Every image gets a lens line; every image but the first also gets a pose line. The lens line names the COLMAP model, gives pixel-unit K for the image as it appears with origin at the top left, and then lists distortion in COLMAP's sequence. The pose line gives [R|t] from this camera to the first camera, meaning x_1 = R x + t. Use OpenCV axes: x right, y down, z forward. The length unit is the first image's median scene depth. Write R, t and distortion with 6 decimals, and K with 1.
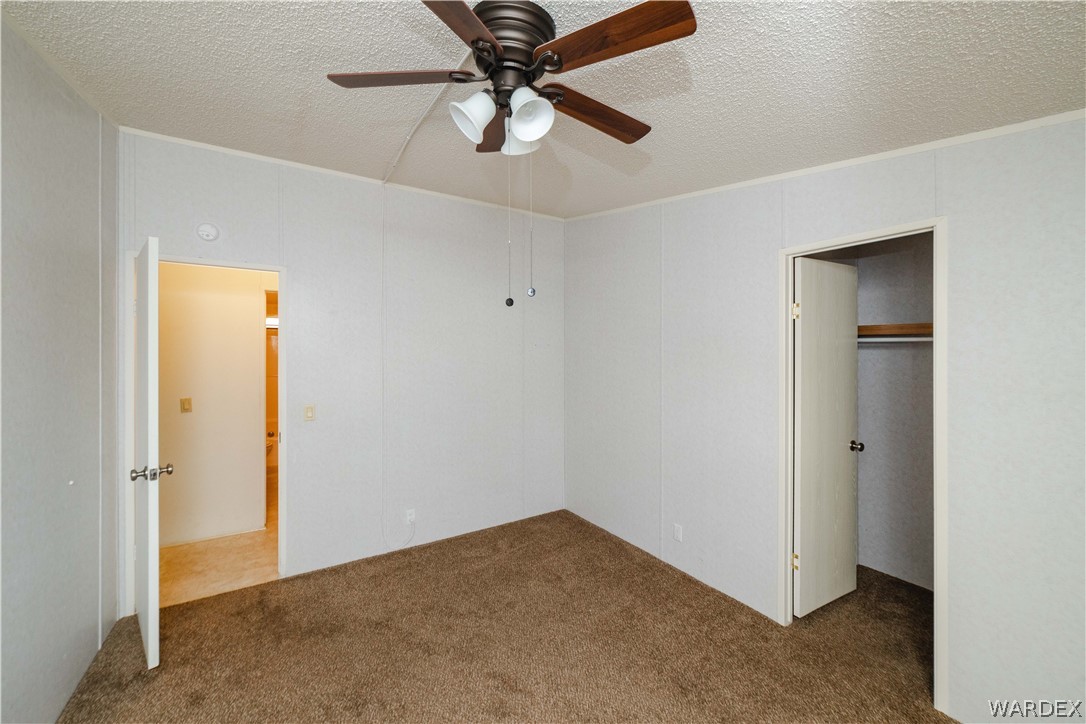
lens RADIAL K [[407.9, 0, 539.1], [0, 407.9, 361.9], [0, 0, 1]] dist [0.000531, 0.000246]
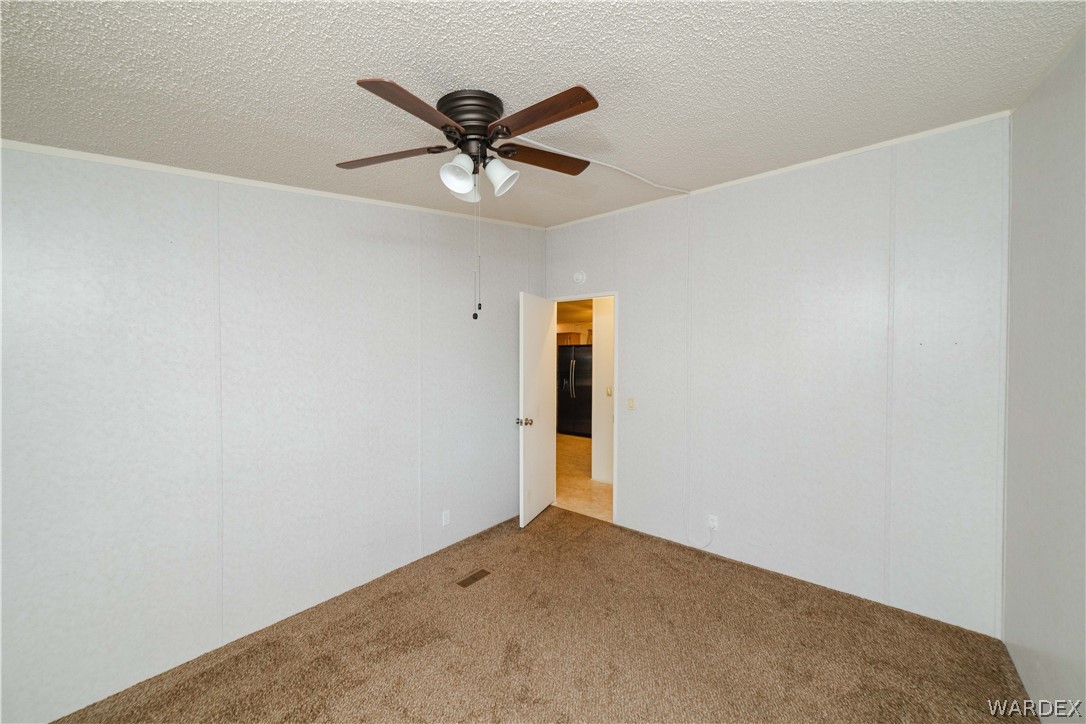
lens RADIAL K [[407.9, 0, 539.1], [0, 407.9, 361.9], [0, 0, 1]] dist [0.000531, 0.000246]
pose [[0.327705, 0.019635, -0.944576, 0.610688], [-0.023881, 0.999637, 0.012494, -0.013727], [0.944478, 0.018463, 0.328054, 0.354597]]
